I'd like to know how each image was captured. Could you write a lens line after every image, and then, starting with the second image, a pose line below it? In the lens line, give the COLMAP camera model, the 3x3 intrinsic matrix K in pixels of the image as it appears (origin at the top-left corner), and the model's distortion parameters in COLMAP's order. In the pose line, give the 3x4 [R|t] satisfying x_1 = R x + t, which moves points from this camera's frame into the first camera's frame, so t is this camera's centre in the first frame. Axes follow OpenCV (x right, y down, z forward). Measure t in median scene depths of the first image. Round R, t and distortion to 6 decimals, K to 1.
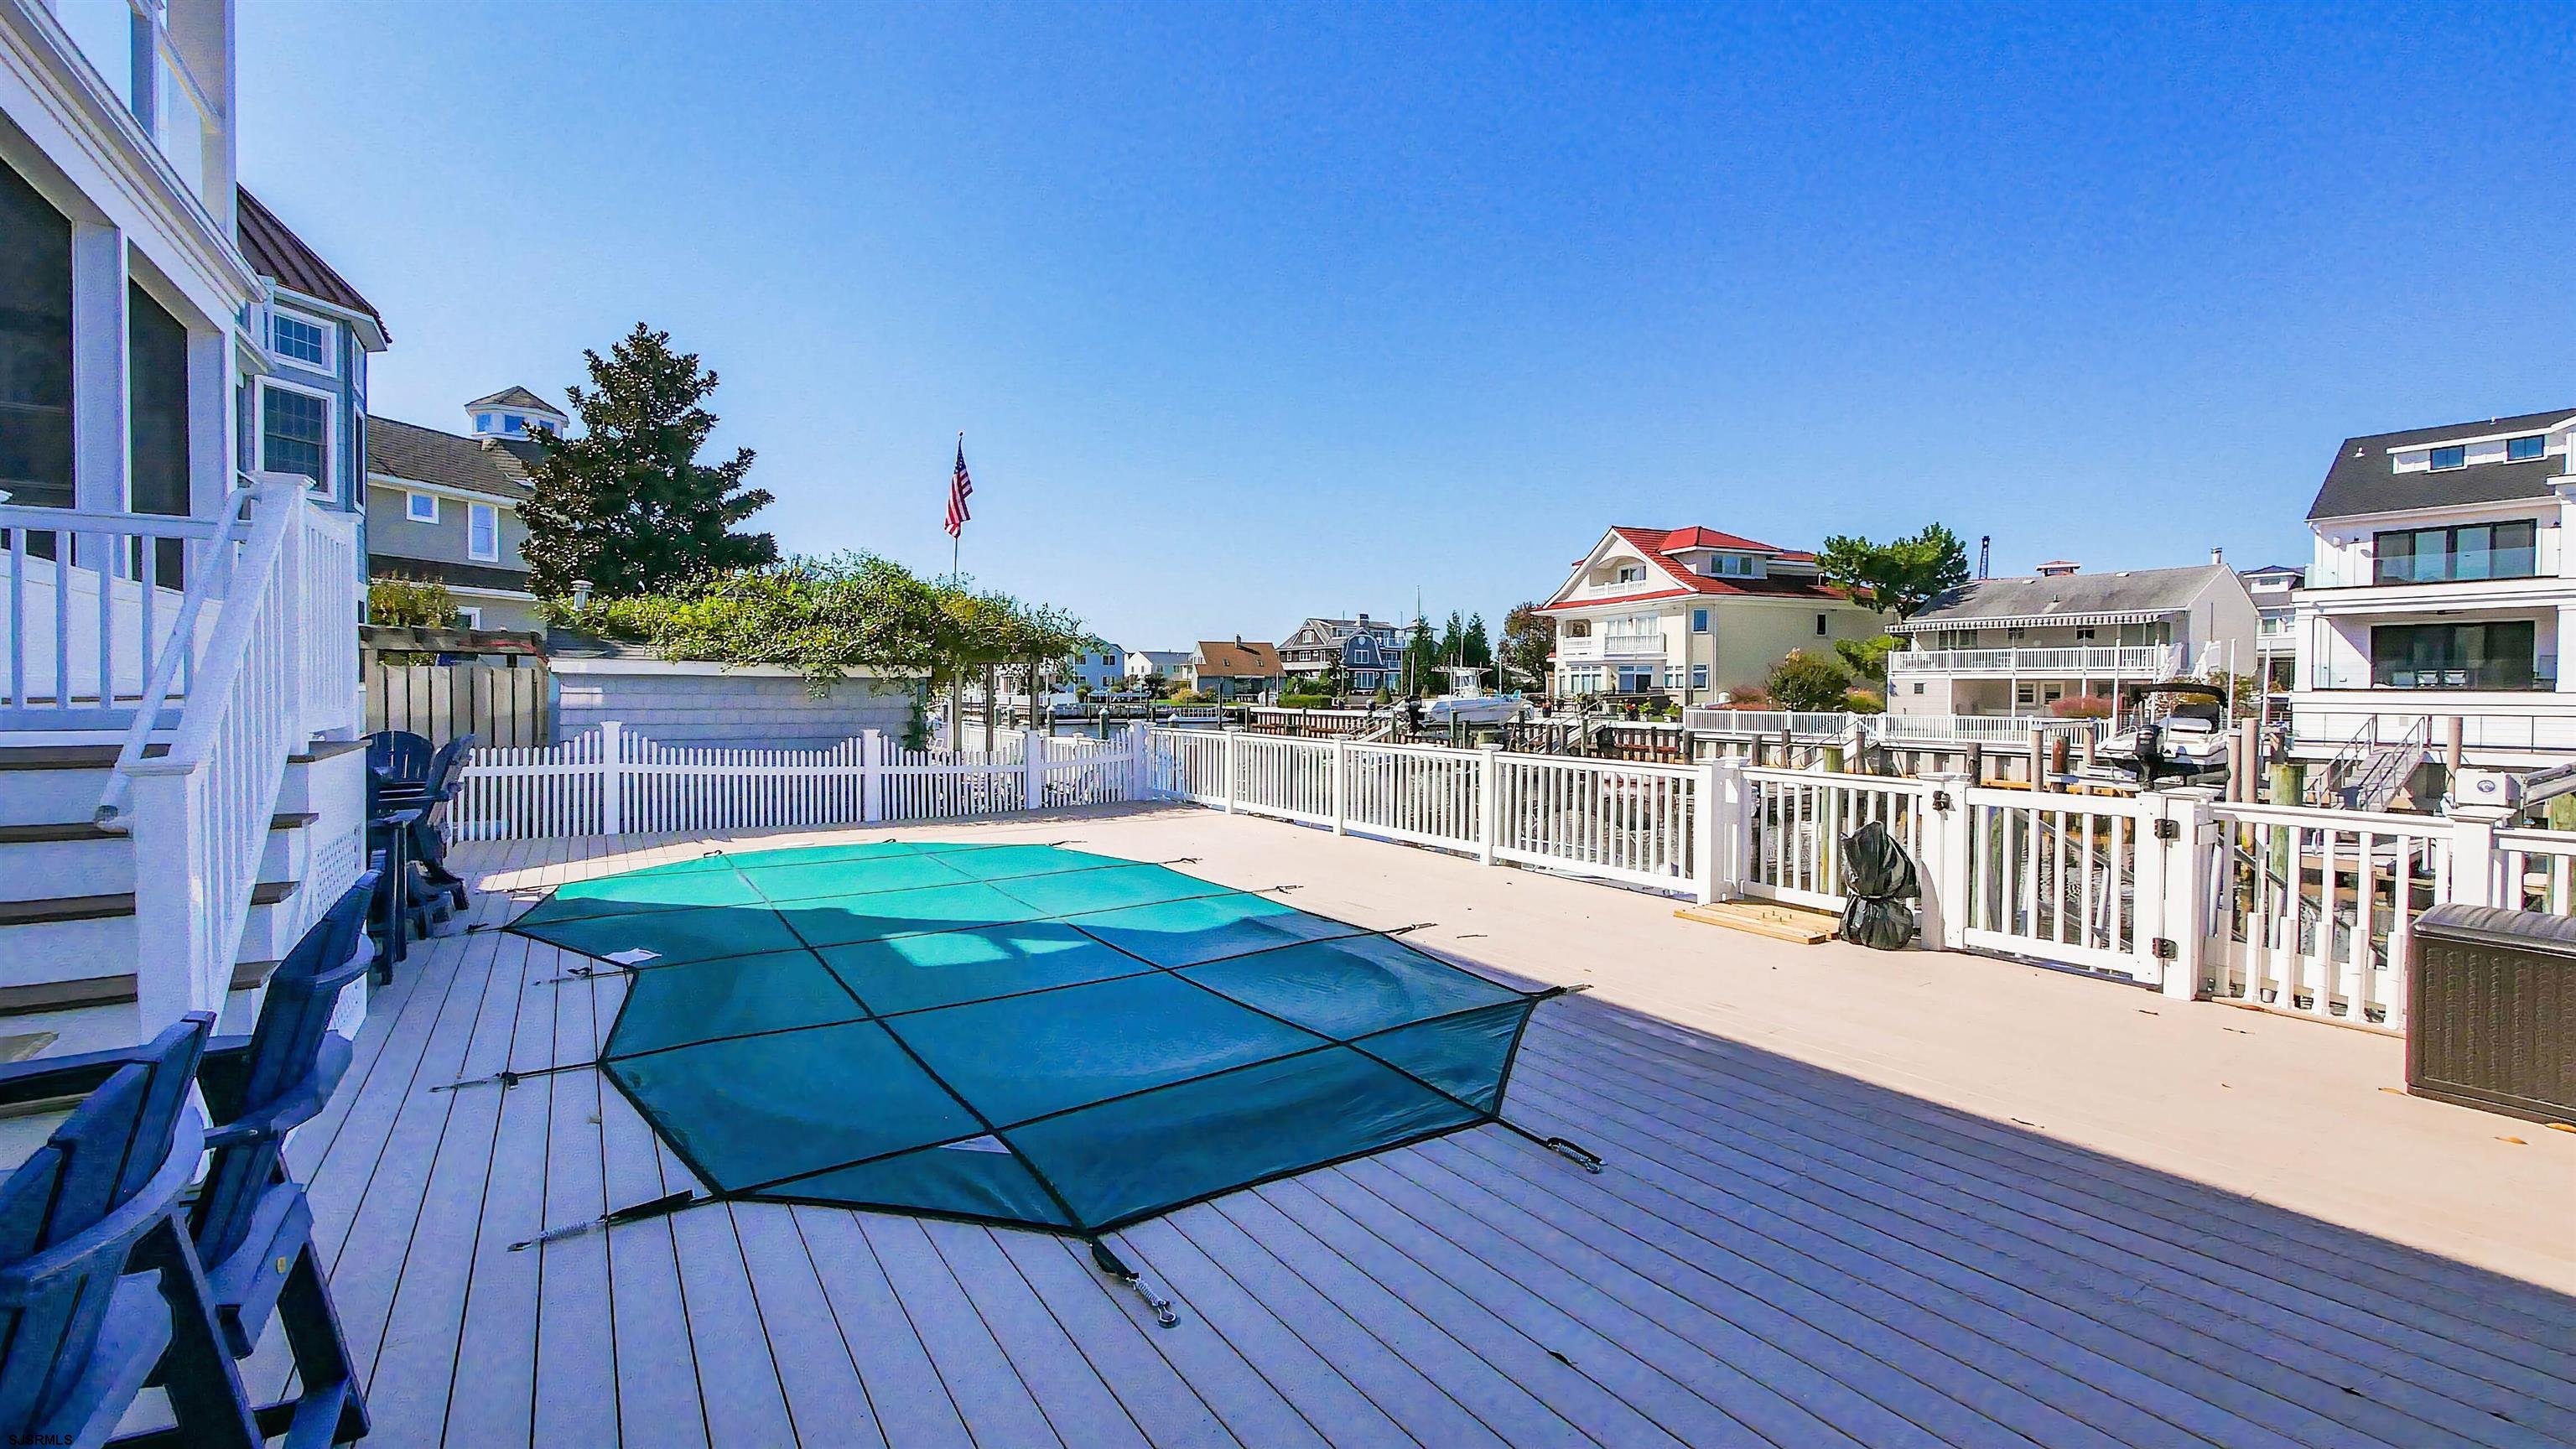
lens RADIAL K [[1056.3, 0, 1292.6], [0, 1056.3, 714.9], [0, 0, 1]] dist [-0.000742, 0.000081]
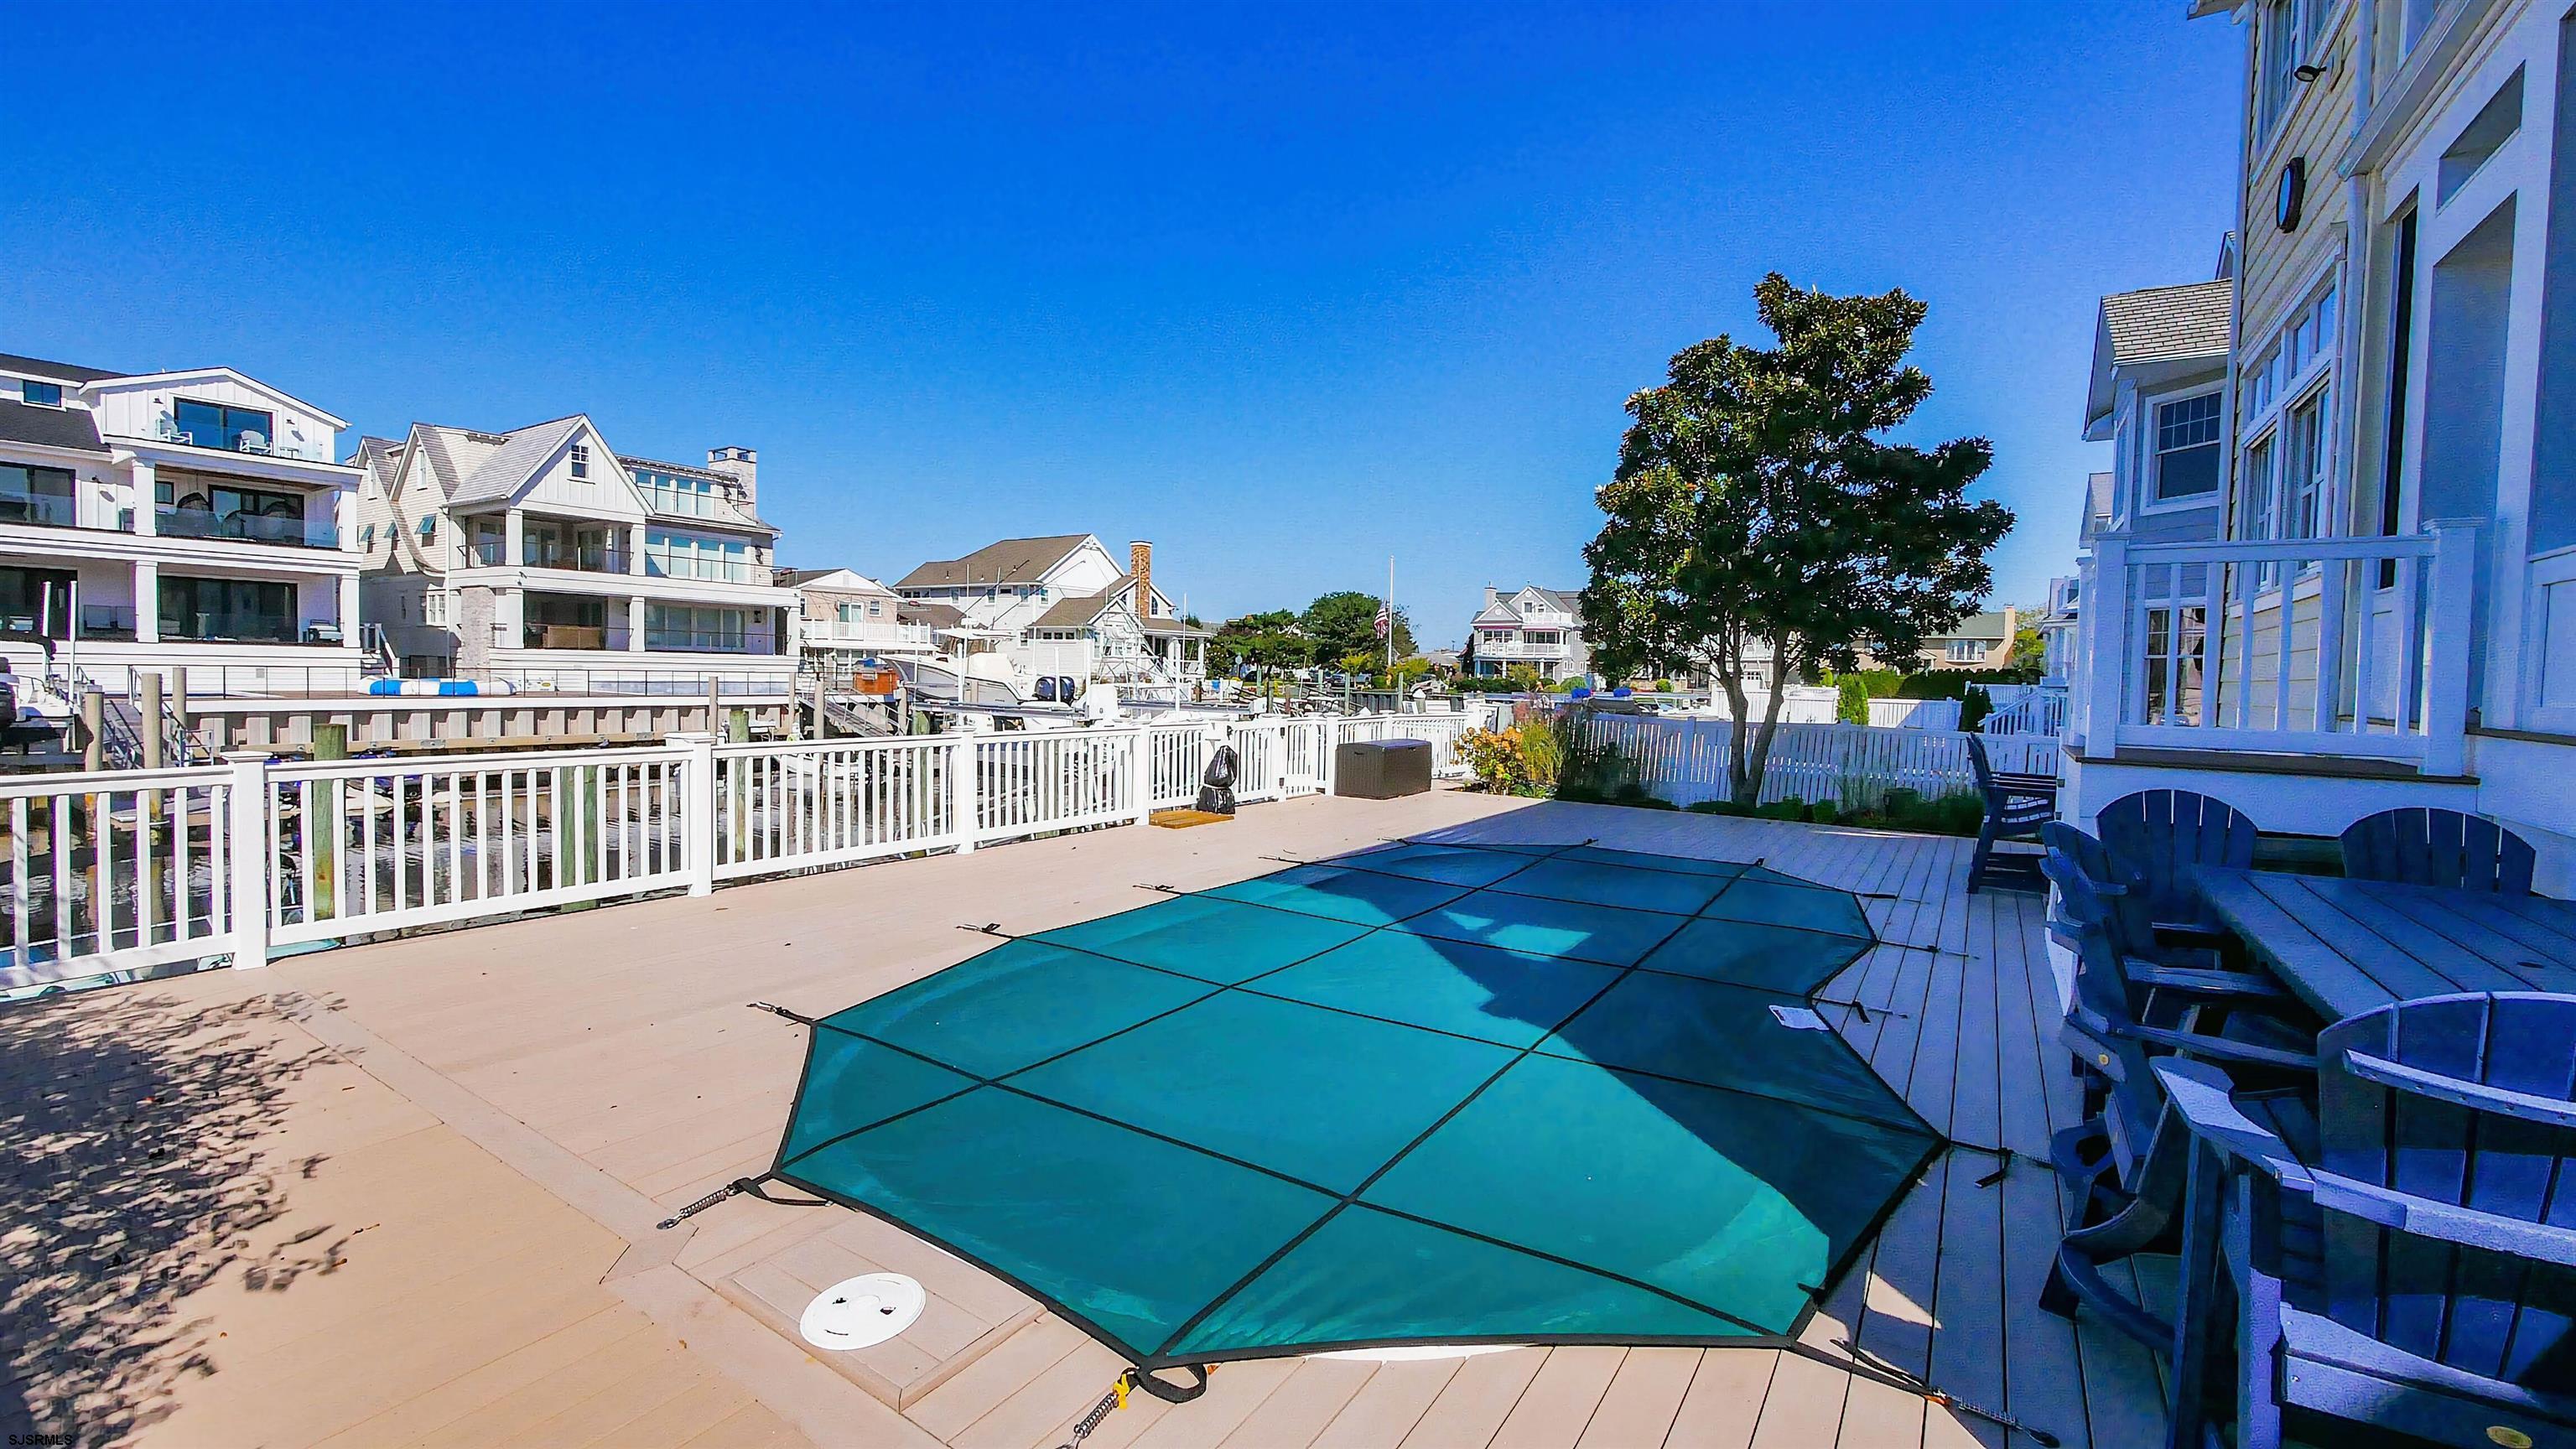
lens RADIAL K [[1056.3, 0, 1292.6], [0, 1056.3, 714.9], [0, 0, 1]] dist [-0.000742, 0.000081]
pose [[-0.391458, -0.050690, 0.918799, -0.327861], [-0.004886, 0.998582, 0.053010, -0.013348], [-0.920183, 0.016261, -0.391150, 0.453791]]
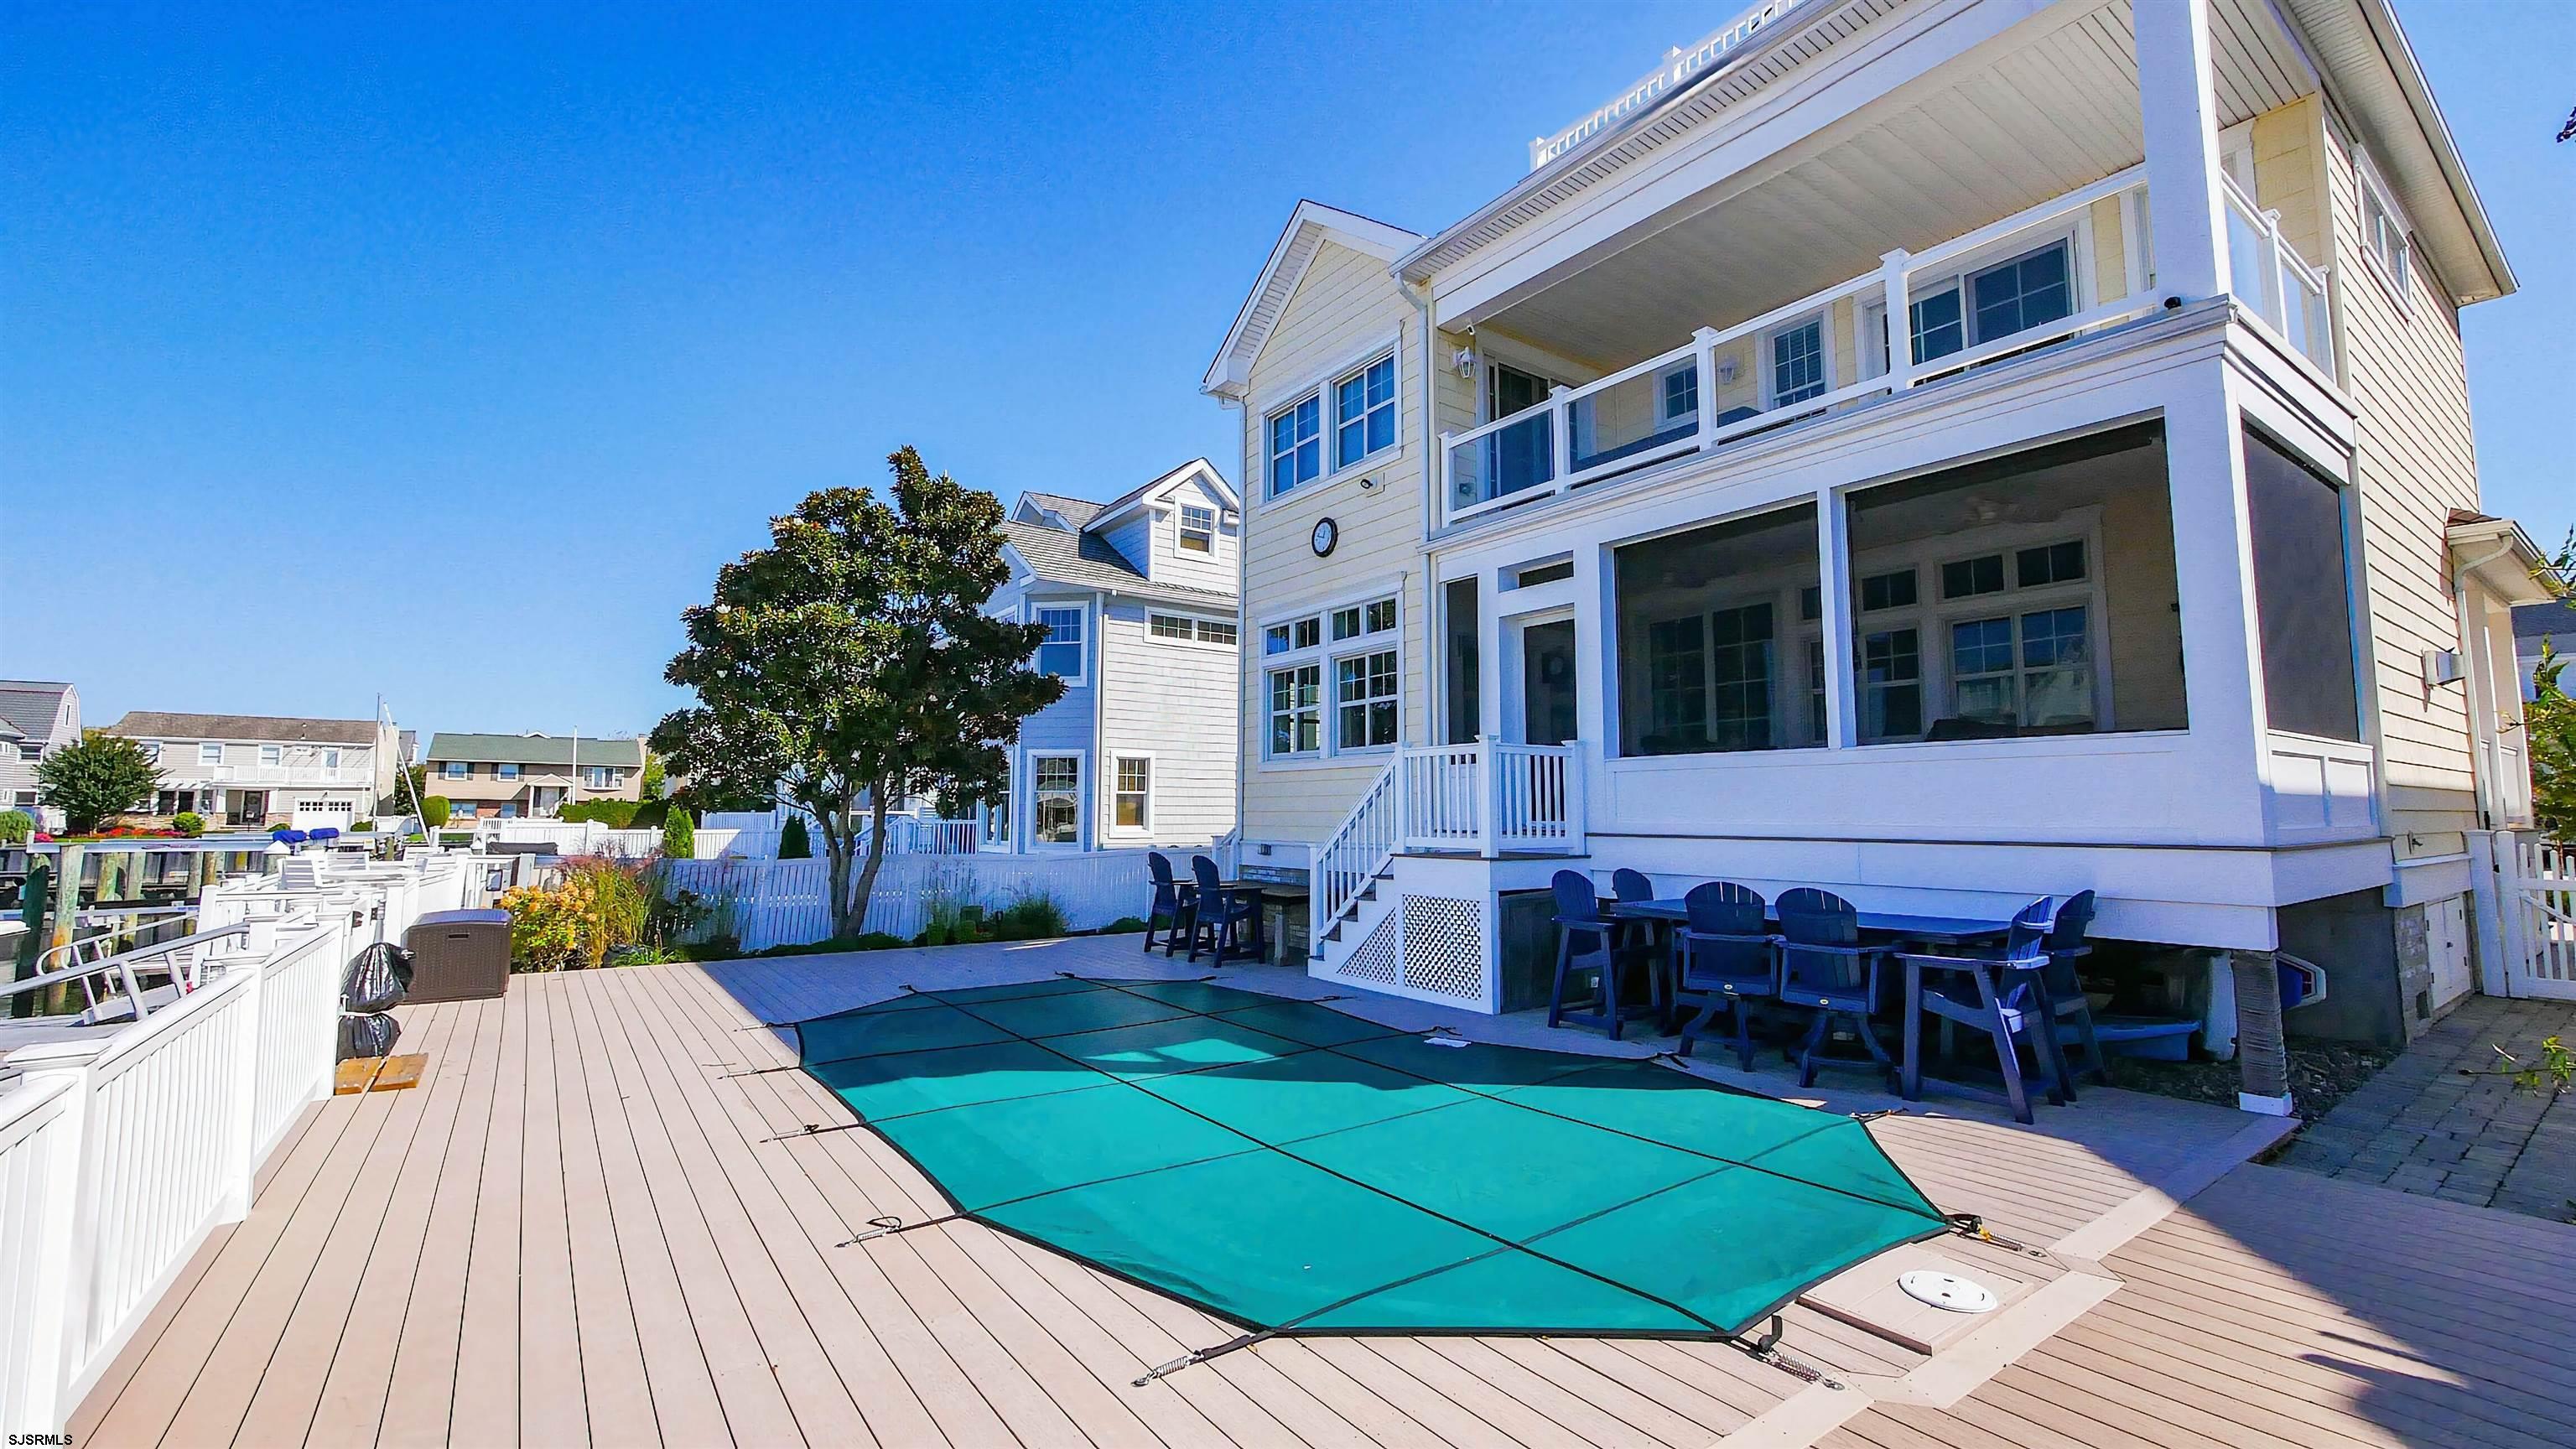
lens RADIAL K [[1056.3, 0, 1292.6], [0, 1056.3, 714.9], [0, 0, 1]] dist [-0.000742, 0.000081]
pose [[-0.999350, -0.009453, -0.034790, -0.103616], [-0.006857, 0.997235, -0.073998, -0.017407], [0.035393, -0.073712, -0.996651, 0.614140]]
